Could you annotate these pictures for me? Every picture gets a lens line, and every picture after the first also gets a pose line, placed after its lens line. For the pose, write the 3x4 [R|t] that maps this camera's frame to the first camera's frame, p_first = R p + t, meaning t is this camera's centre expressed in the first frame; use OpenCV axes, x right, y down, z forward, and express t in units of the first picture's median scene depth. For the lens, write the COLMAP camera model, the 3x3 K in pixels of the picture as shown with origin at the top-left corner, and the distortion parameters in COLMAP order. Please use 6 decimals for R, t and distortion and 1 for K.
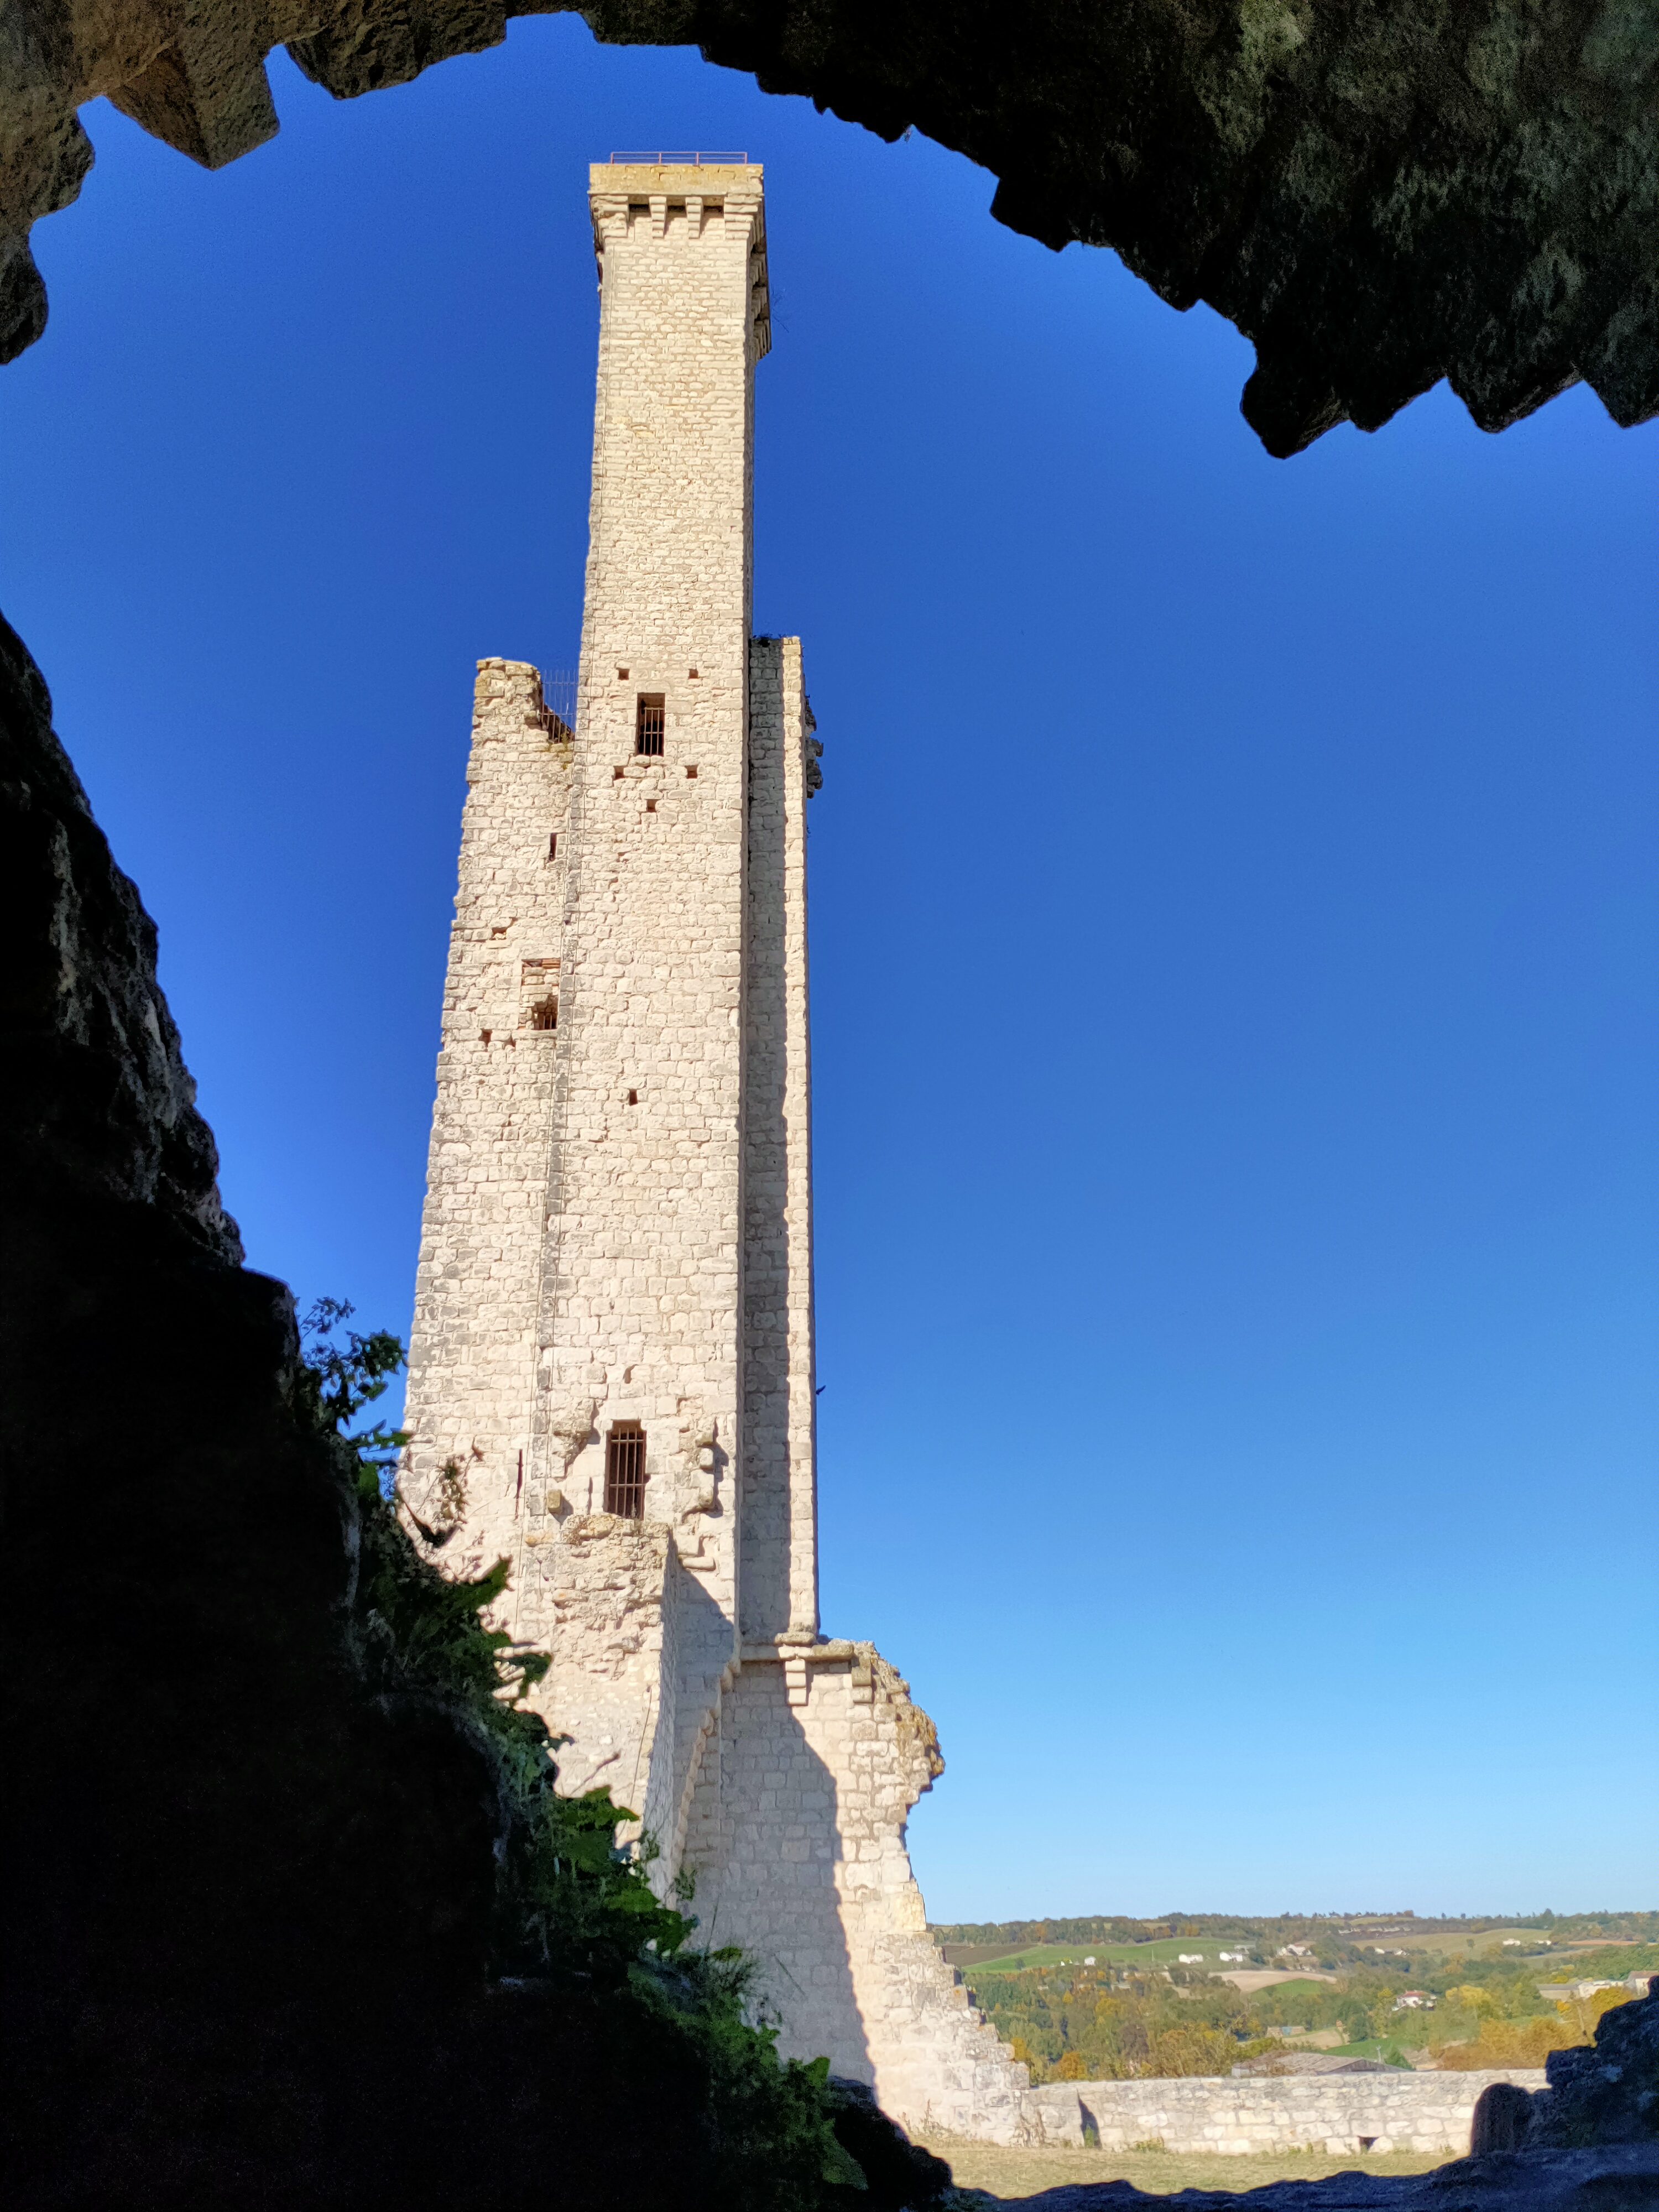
lens RADIAL K [[1695.3, 0, 829.5], [0, 1695.3, 1106.0], [0, 0, 1]] dist [0.058399, -0.055836]
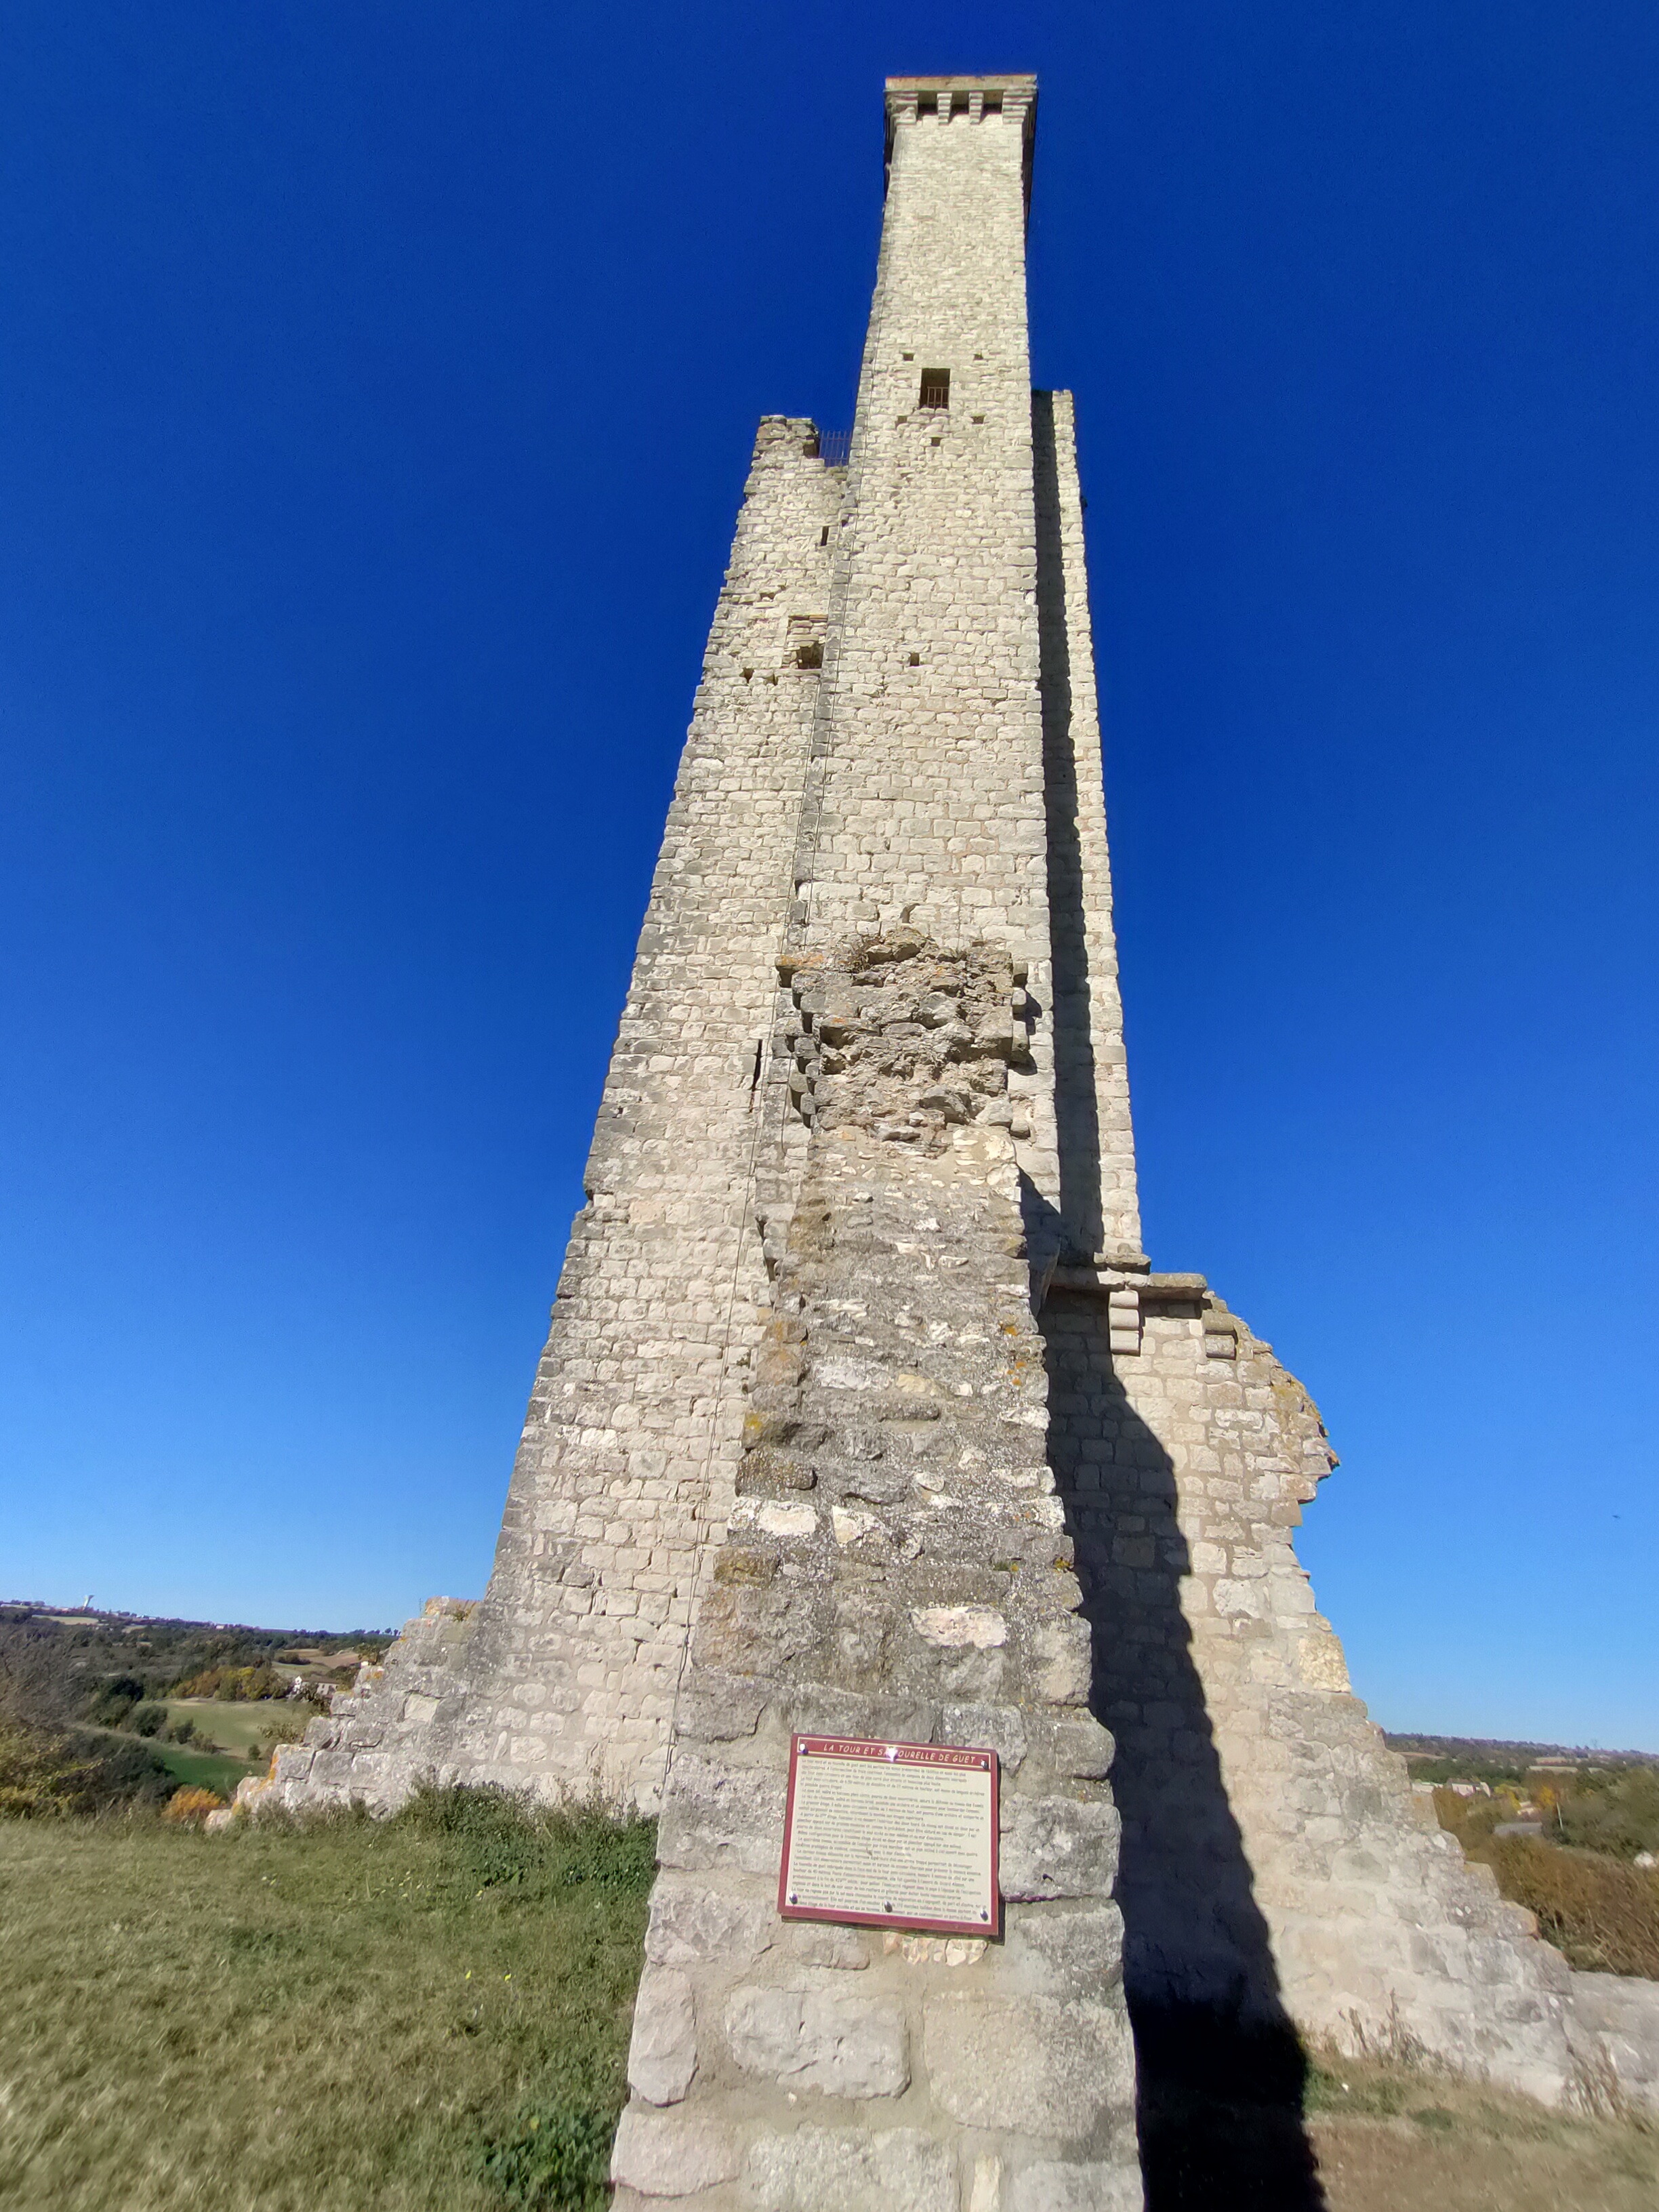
lens RADIAL K [[1025.5, 0, 829.5], [0, 1025.5, 1106.0], [0, 0, 1]] dist [-0.011035, 0.010326]
pose [[0.993126, 0.056496, -0.102517, -0.093316], [-0.063275, 0.995934, -0.064128, 0.255755], [0.098477, 0.070173, 0.992662, 0.501218]]
